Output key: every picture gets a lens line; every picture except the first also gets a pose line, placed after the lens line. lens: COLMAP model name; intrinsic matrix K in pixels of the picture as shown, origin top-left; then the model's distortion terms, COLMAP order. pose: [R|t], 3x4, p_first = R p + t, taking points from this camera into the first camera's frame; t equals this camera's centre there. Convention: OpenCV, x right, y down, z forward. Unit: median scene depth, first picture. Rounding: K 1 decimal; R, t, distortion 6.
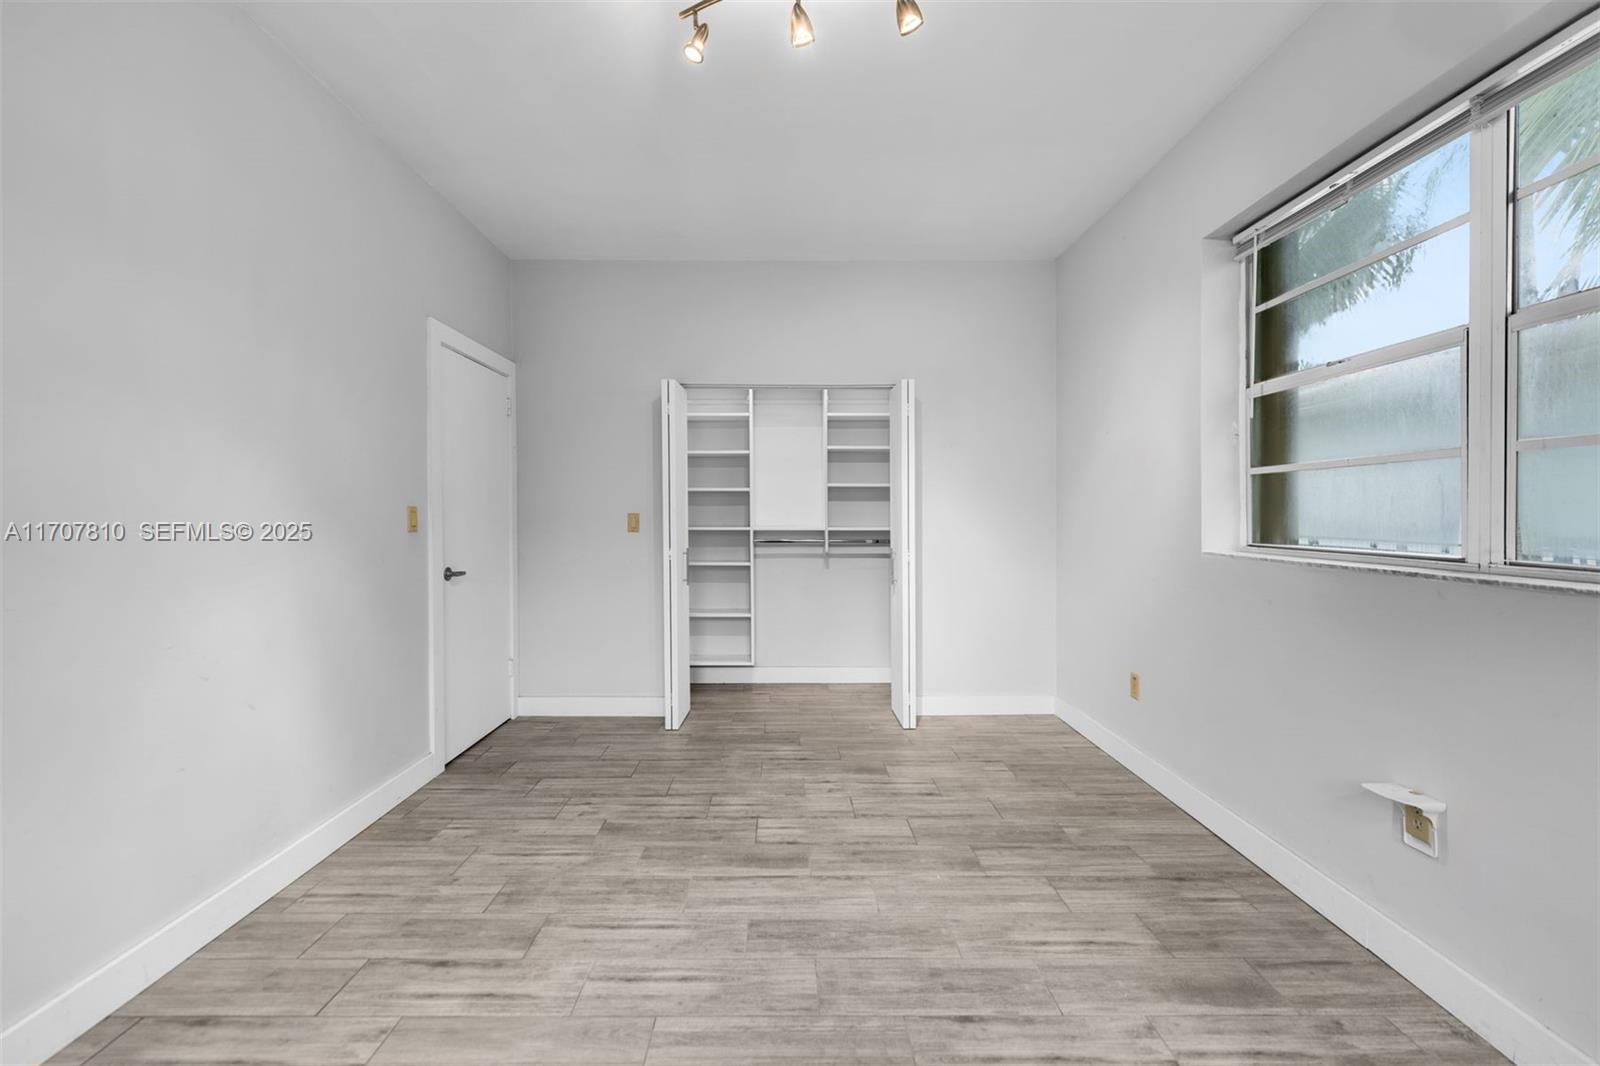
lens RADIAL K [[646.9, 0, 794.1], [0, 646.9, 521.8], [0, 0, 1]] dist [0.000355, 0.000095]
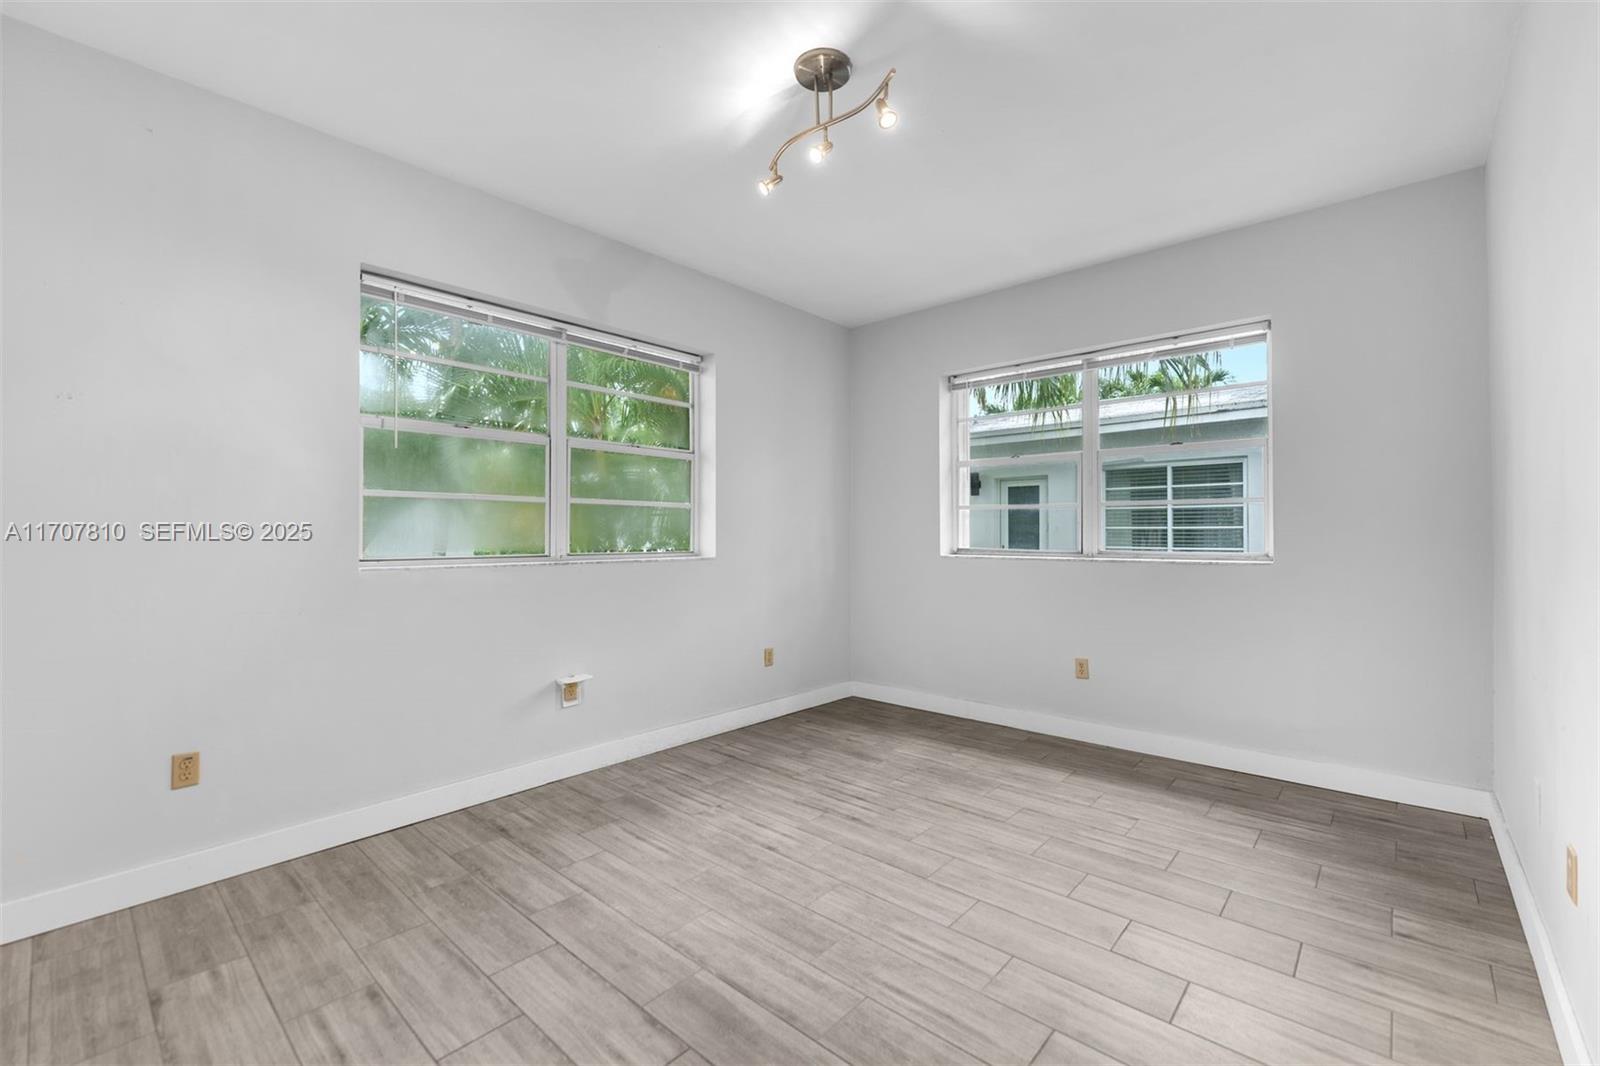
lens RADIAL K [[646.9, 0, 794.3], [0, 646.9, 525.4], [0, 0, 1]] dist [0.000355, 0.000095]
pose [[-0.716685, -0.010903, 0.697312, -0.697366], [0.000787, 0.999864, 0.016443, -0.027421], [-0.697397, 0.012334, -0.716579, 1.689322]]
